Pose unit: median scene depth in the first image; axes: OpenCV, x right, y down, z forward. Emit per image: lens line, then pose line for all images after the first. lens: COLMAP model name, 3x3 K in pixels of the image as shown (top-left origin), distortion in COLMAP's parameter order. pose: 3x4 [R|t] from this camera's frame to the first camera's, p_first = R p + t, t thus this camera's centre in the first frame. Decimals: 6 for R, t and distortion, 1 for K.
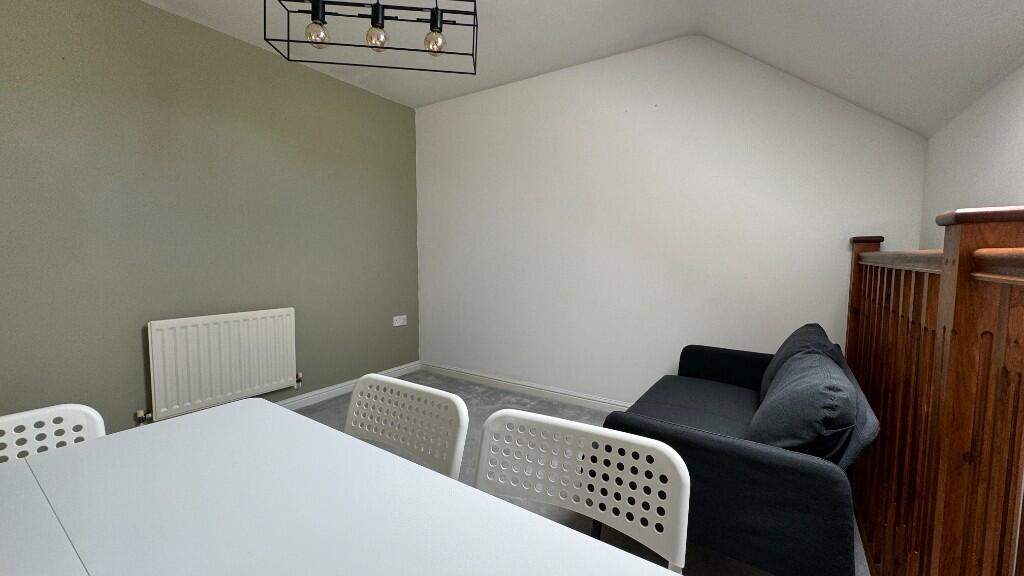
lens RADIAL K [[408.7, 0, 511.4], [0, 408.7, 283.7], [0, 0, 1]] dist [-0.002296, -0.000876]
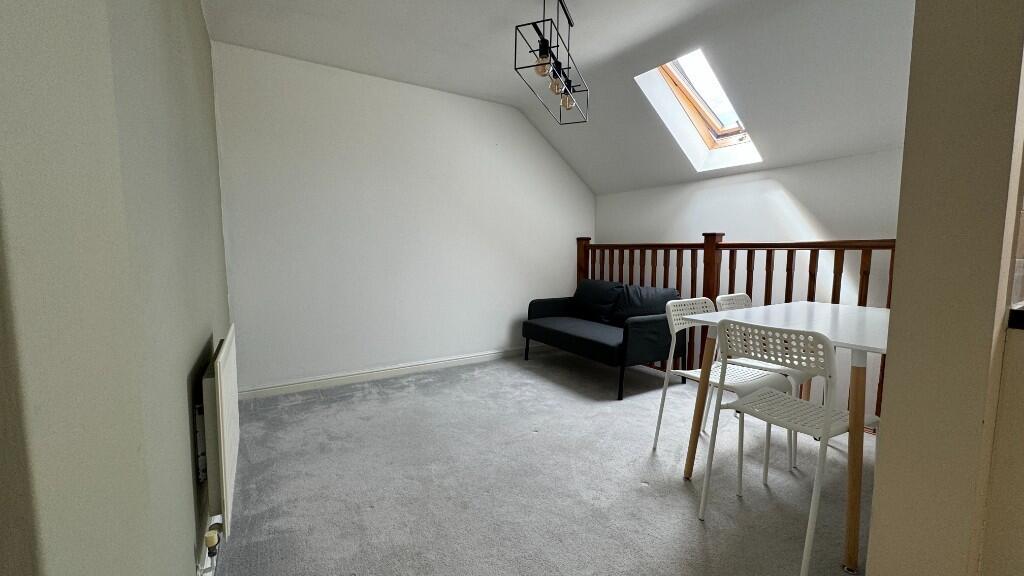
lens RADIAL K [[408.7, 0, 510.2], [0, 408.7, 286.7], [0, 0, 1]] dist [-0.002296, -0.000876]
pose [[0.415956, -0.085451, 0.905361, -0.936236], [0.071851, 0.995551, 0.060953, -0.010072], [-0.906542, 0.039698, 0.420245, 0.324175]]
